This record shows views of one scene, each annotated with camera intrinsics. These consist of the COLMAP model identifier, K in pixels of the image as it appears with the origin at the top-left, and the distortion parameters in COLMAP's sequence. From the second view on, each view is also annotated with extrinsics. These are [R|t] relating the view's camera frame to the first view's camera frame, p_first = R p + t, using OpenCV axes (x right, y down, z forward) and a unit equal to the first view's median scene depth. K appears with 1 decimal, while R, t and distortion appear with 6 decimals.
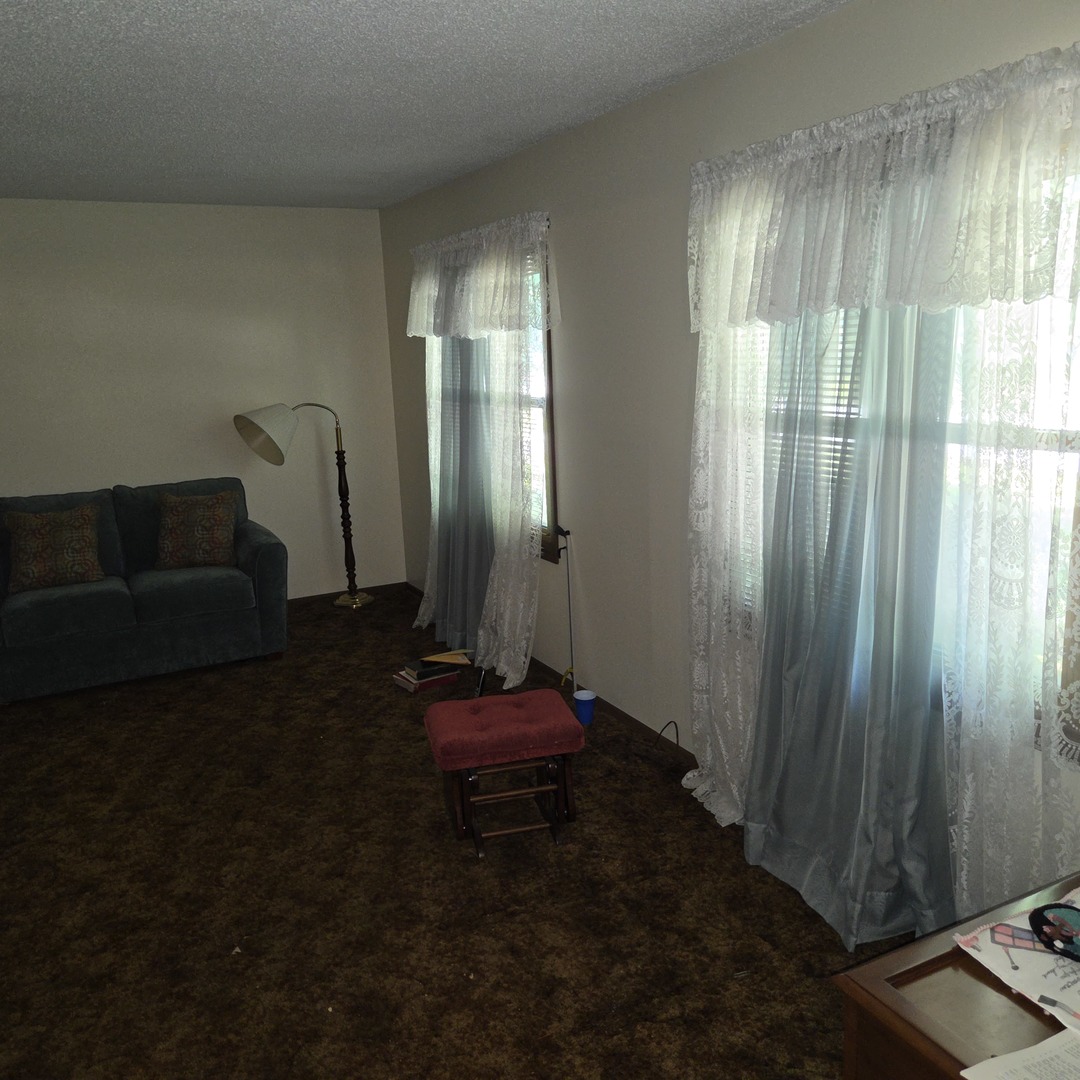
lens RADIAL K [[973.4, 0, 536.2], [0, 973.4, 536.9], [0, 0, 1]] dist [0.081817, -0.066352]
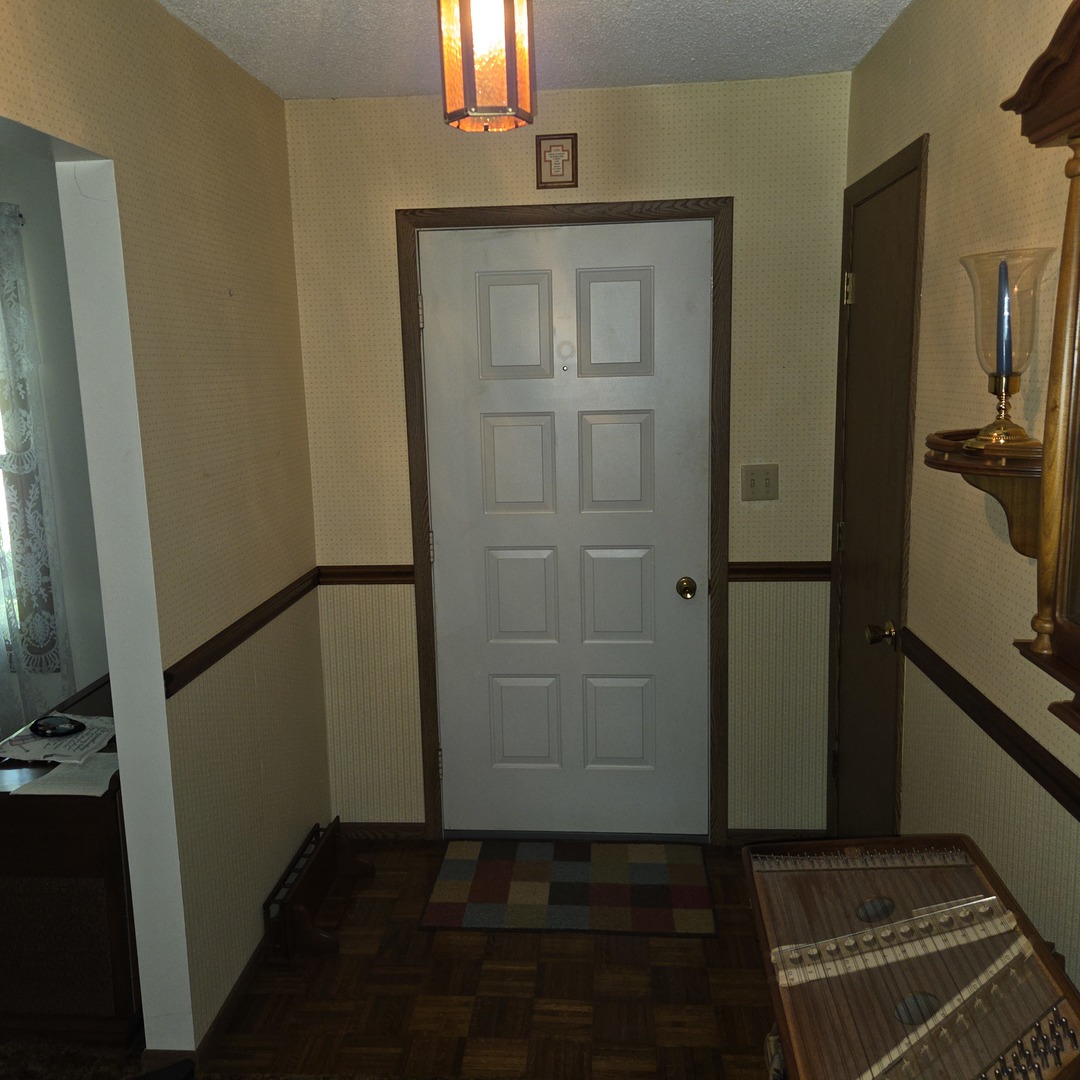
lens RADIAL K [[973.4, 0, 539.6], [0, 973.4, 539.6], [0, 0, 1]] dist [0.081817, -0.066352]
pose [[0.524195, -0.124249, 0.842486, -0.330747], [0.180395, 0.983049, 0.032737, 0.123975], [-0.832273, 0.134820, 0.537723, -0.518724]]
